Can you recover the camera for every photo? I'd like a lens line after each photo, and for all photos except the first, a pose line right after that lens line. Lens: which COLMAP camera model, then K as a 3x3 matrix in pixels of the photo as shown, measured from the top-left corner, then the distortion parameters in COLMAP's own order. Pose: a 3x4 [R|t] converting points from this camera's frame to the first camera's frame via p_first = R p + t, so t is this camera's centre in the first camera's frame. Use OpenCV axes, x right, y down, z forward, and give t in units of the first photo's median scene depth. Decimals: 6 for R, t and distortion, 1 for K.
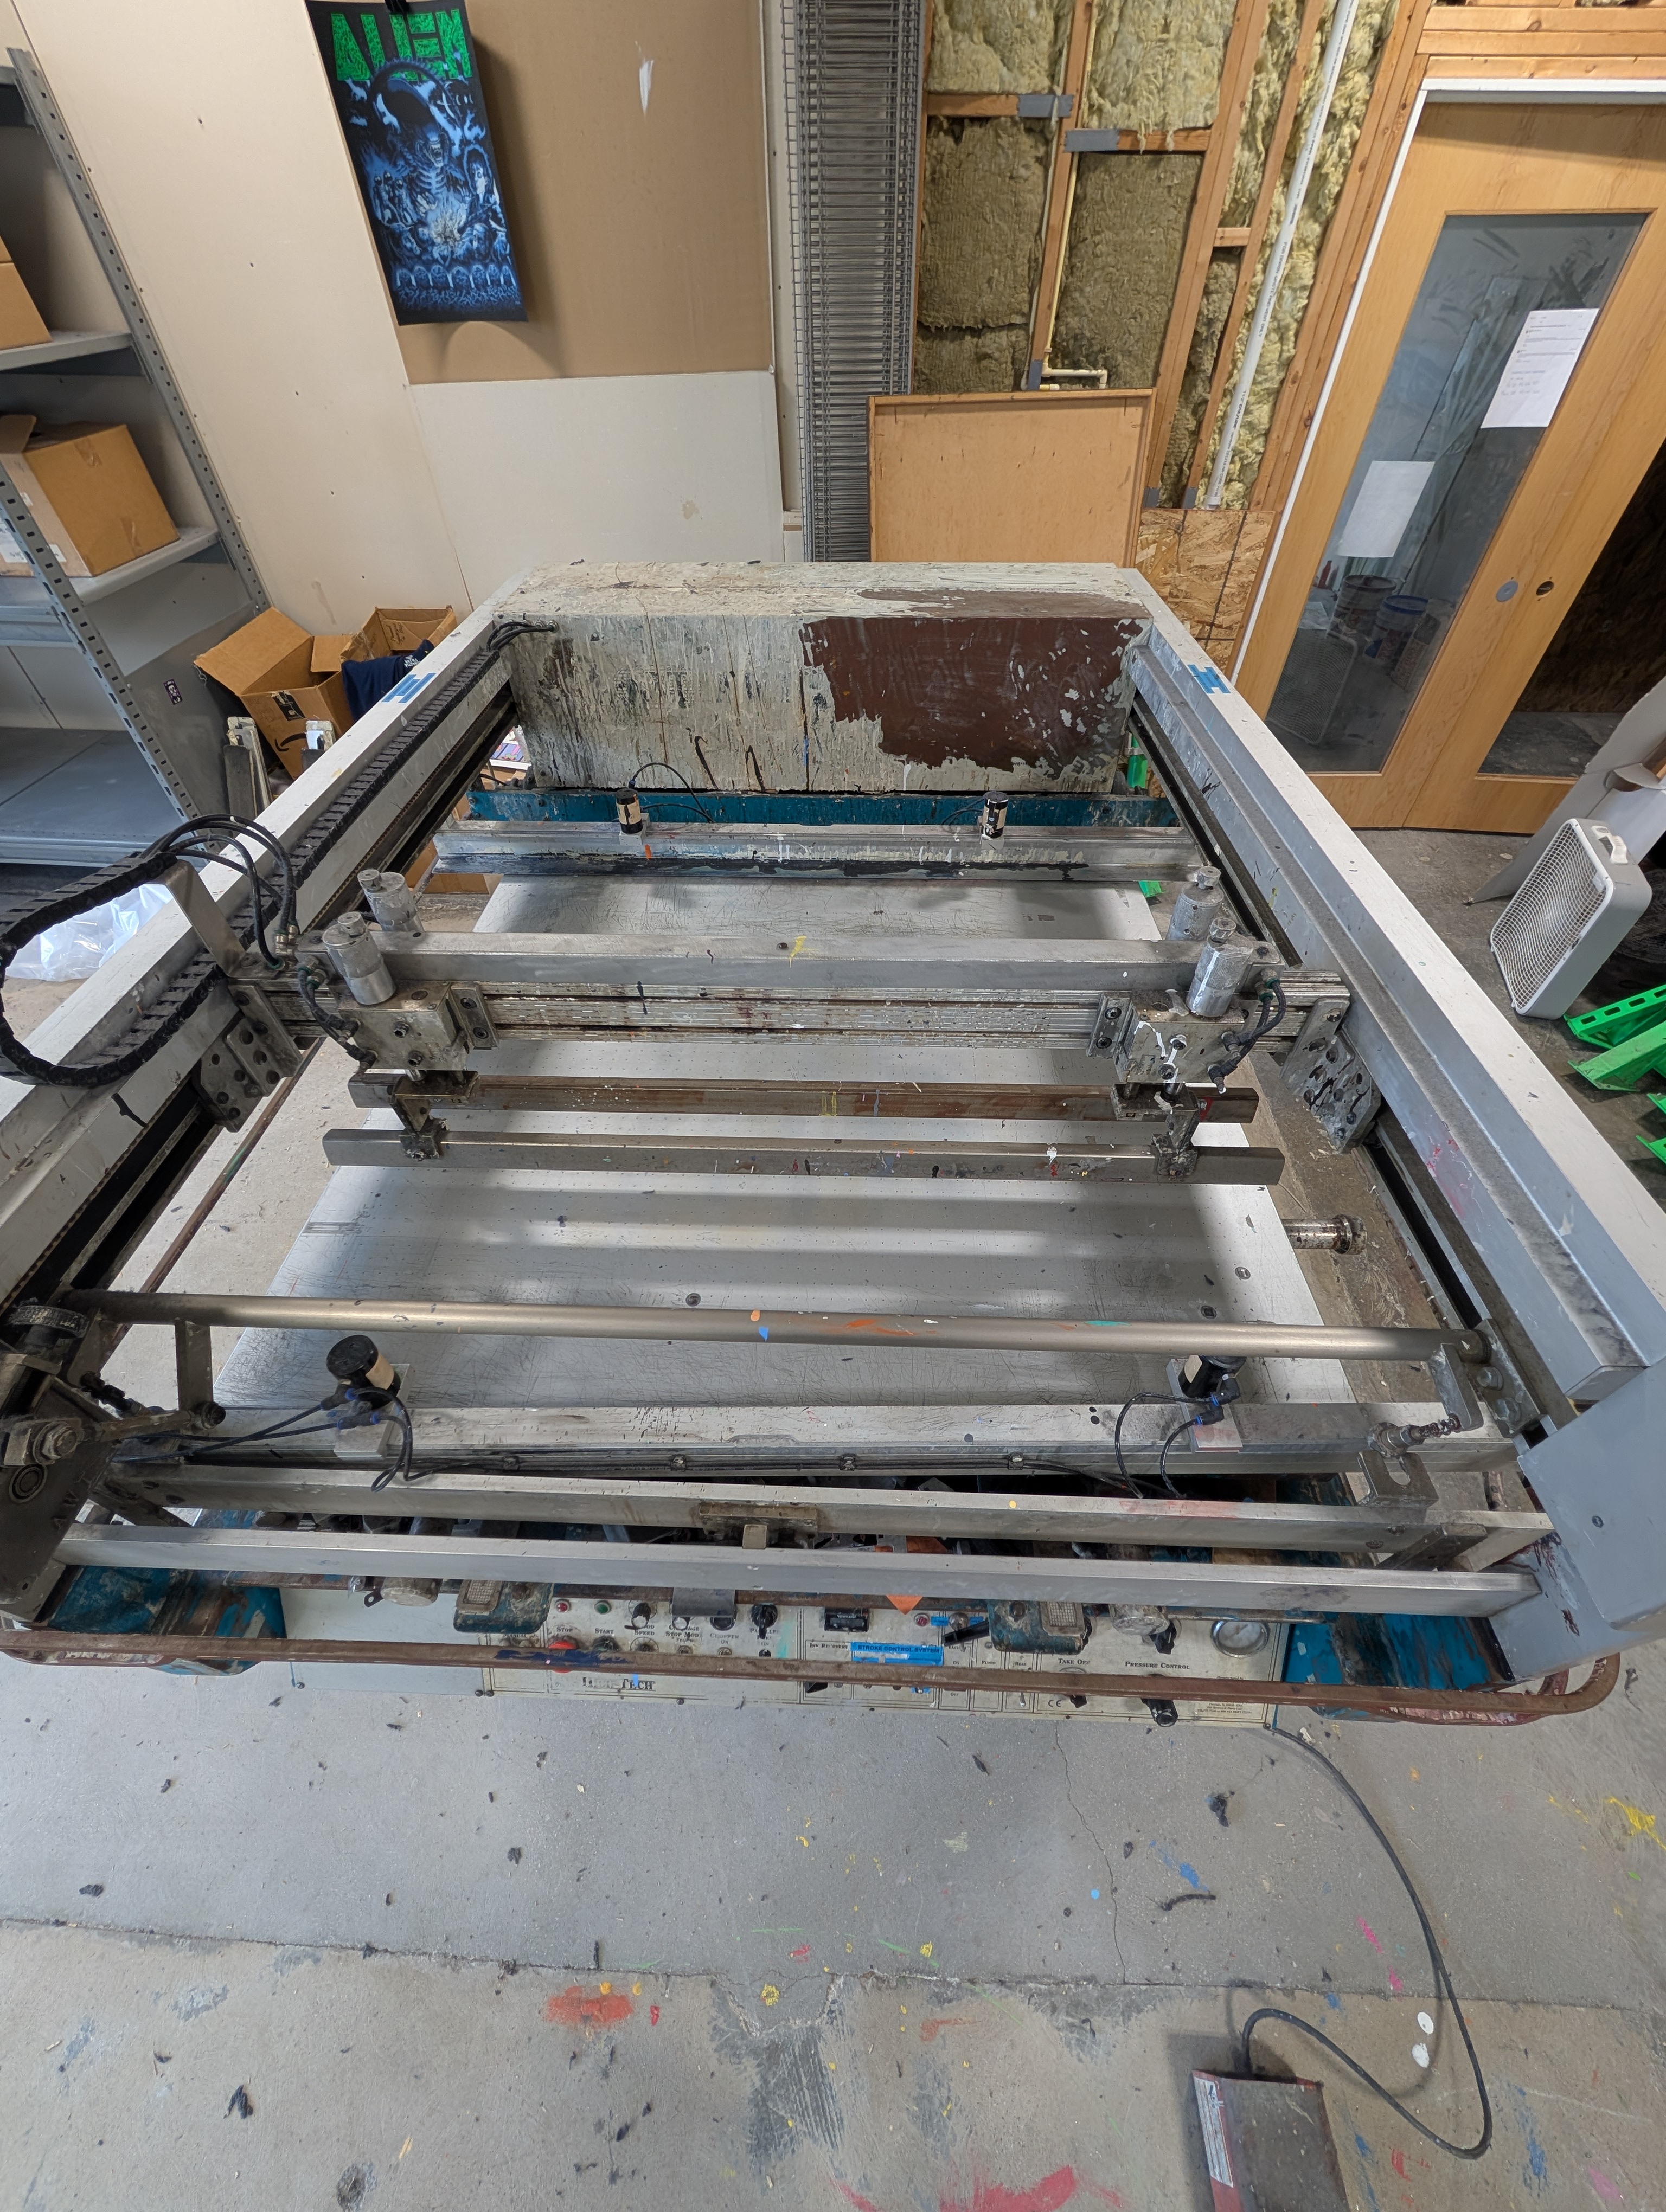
lens RADIAL K [[837.0, 0, 827.6], [0, 837.0, 1108.8], [0, 0, 1]] dist [-0.000672, 0.000359]
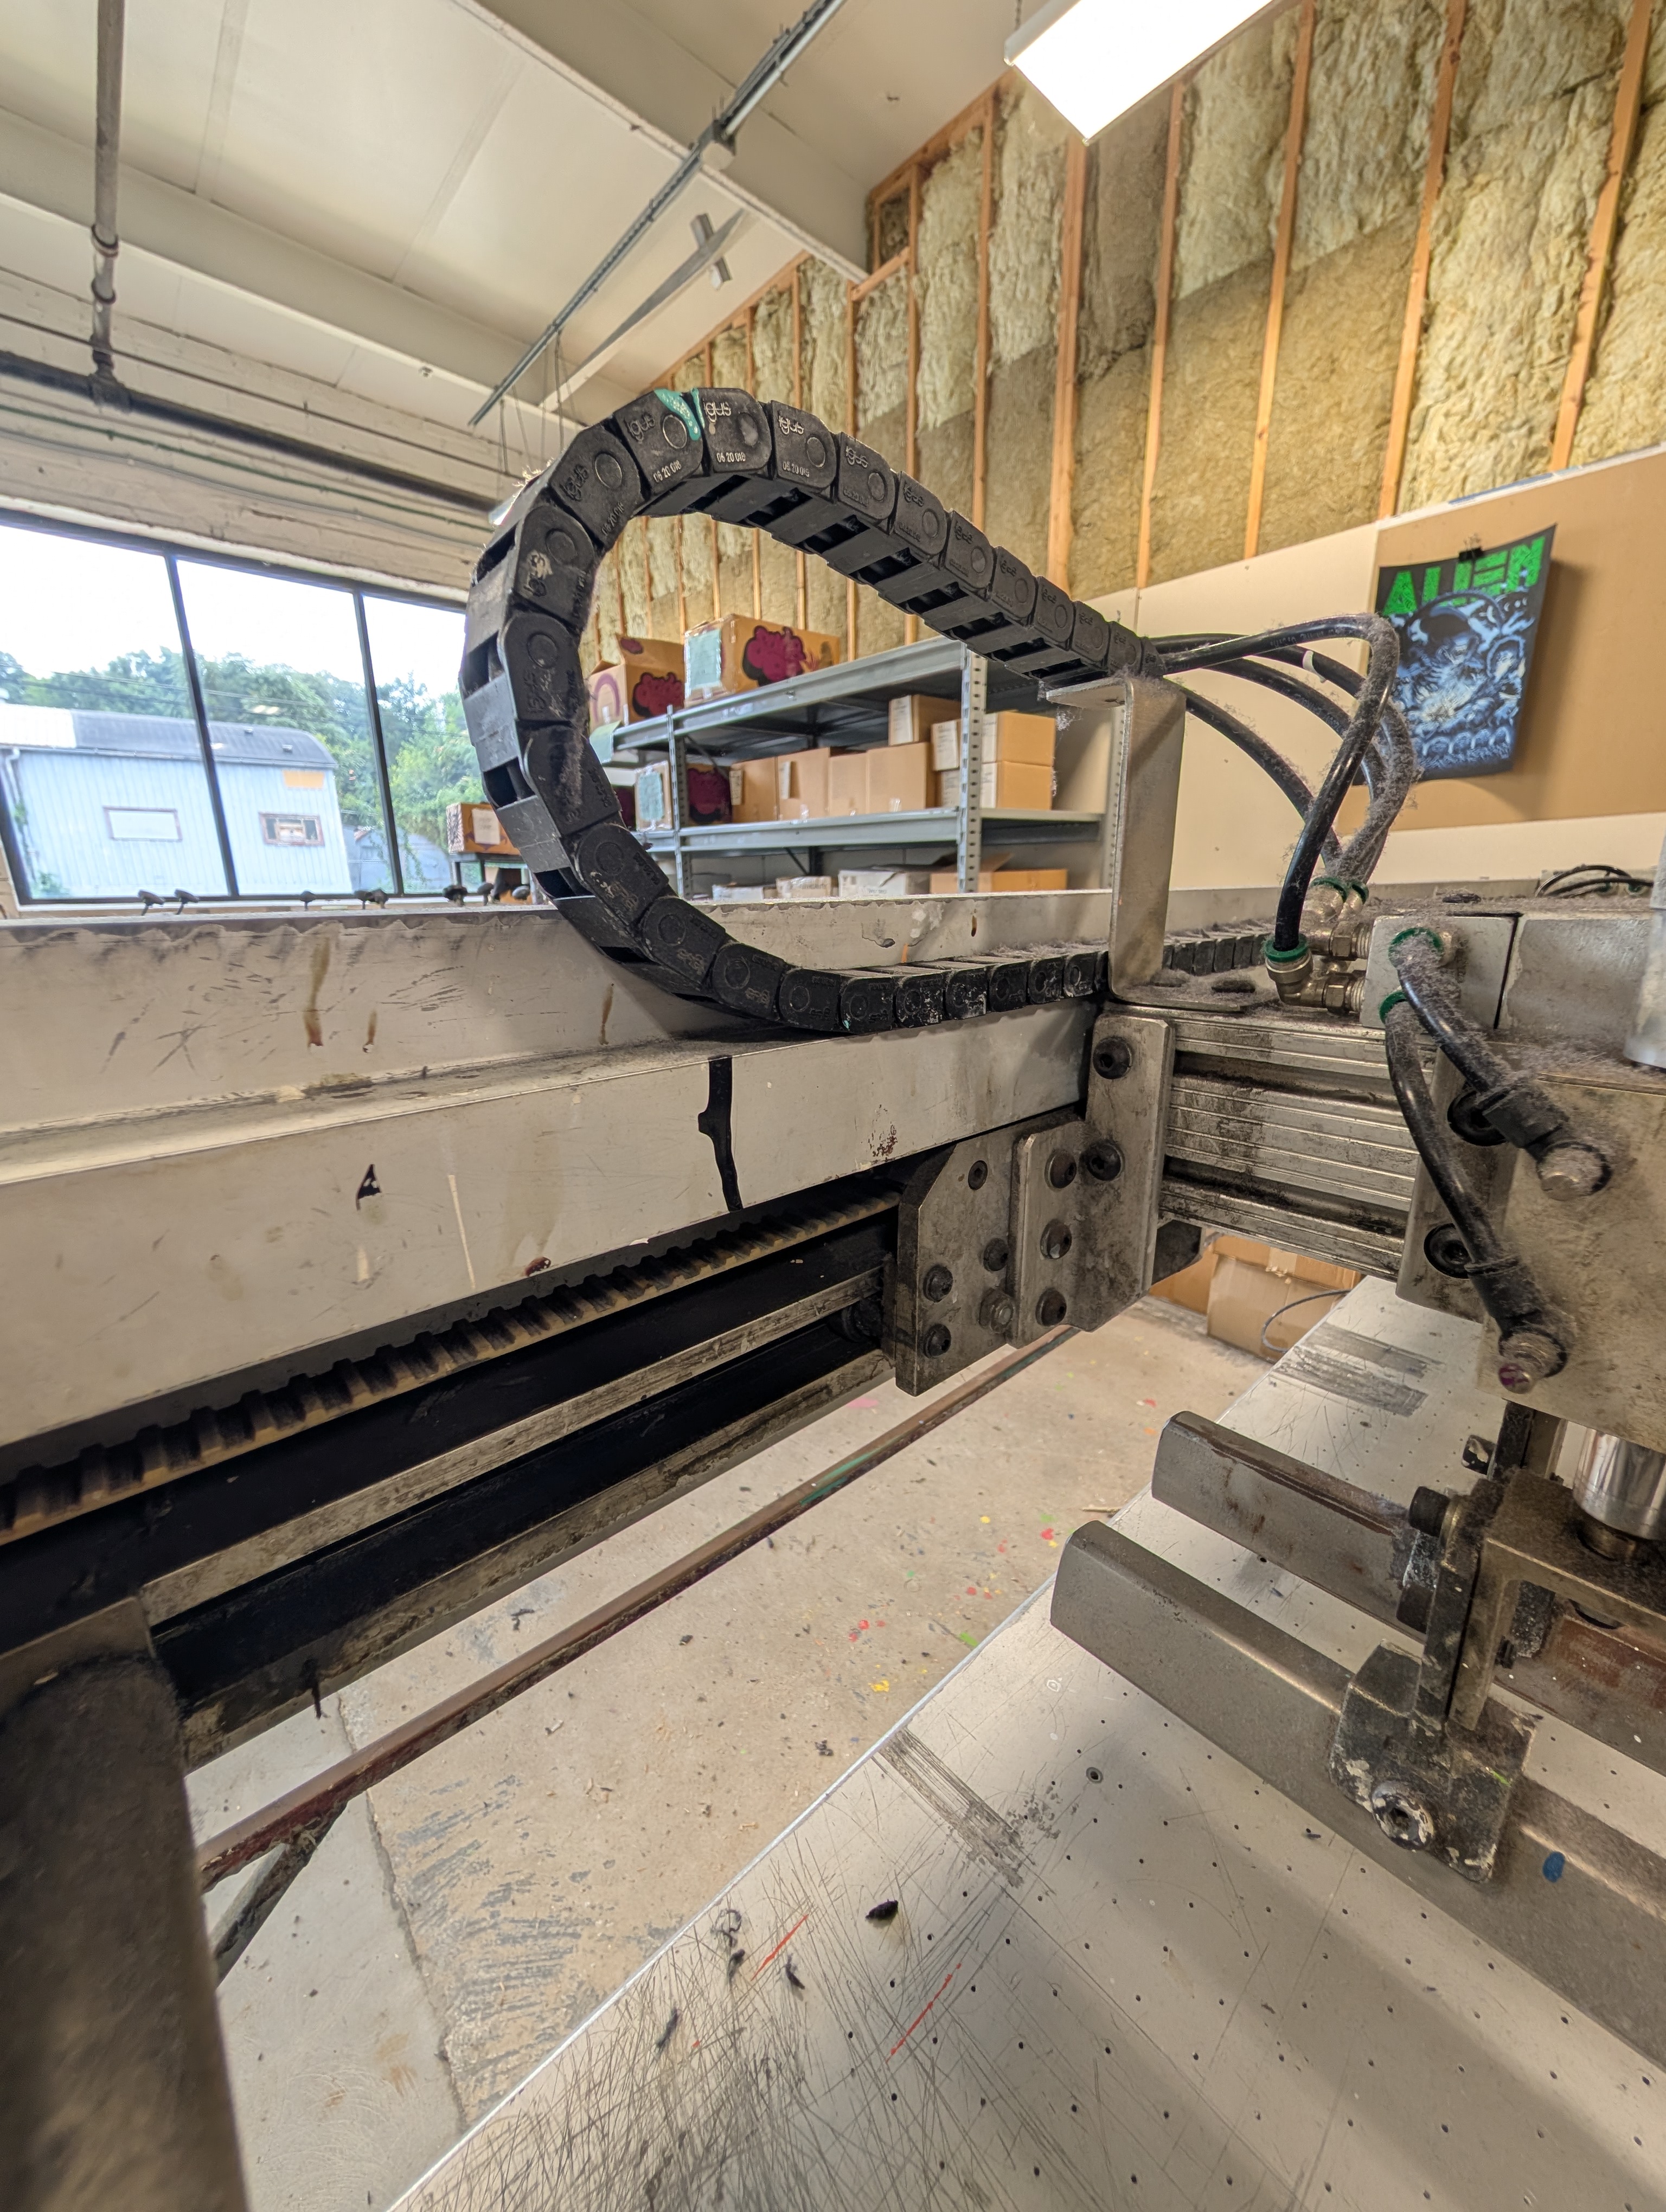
lens RADIAL K [[837.0, 0, 827.6], [0, 837.0, 1108.8], [0, 0, 1]] dist [-0.000672, 0.000359]
pose [[0.693785, 0.184358, -0.696185, -0.317422], [-0.513738, 0.804153, -0.299017, 0.032805], [0.504713, 0.565110, 0.652621, 0.428502]]
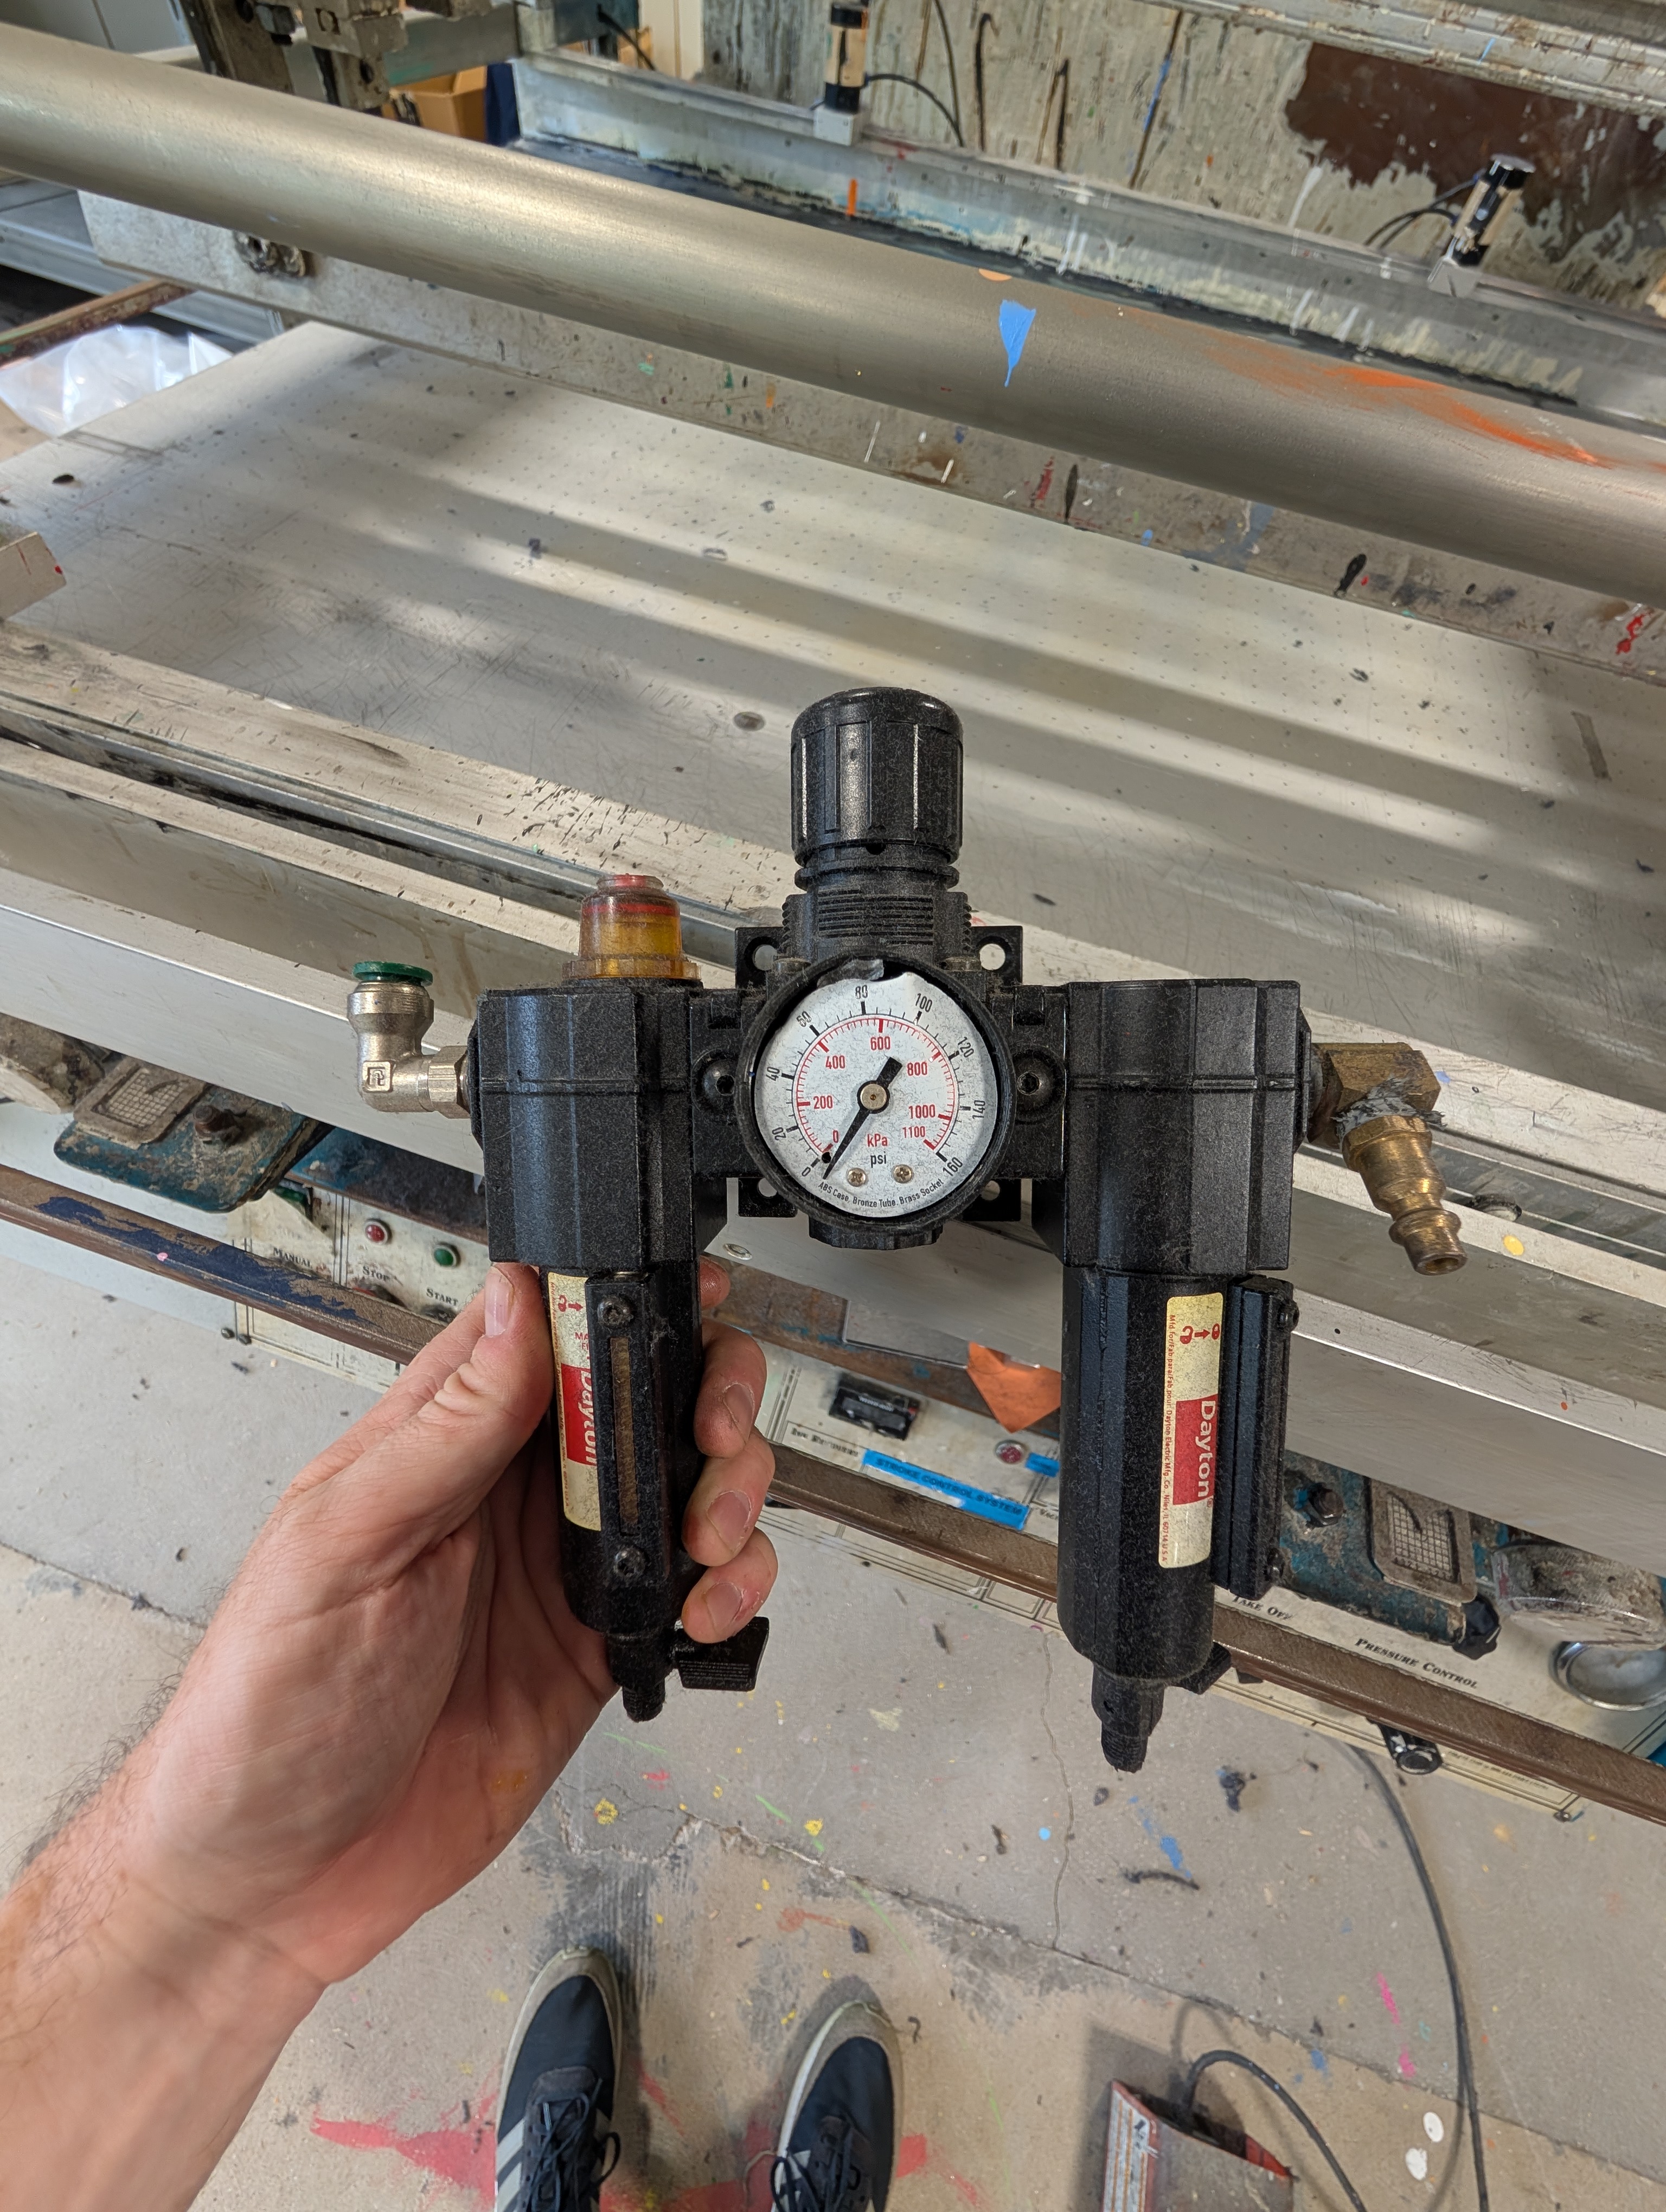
lens RADIAL K [[845.2, 0, 826.7], [0, 845.2, 1108.6], [0, 0, 1]] dist [-0.000258, 0.000237]
pose [[0.957740, 0.284826, -0.040095, -0.024841], [-0.272762, 0.943596, 0.187691, 0.221916], [0.091292, -0.168823, 0.981410, 0.330924]]
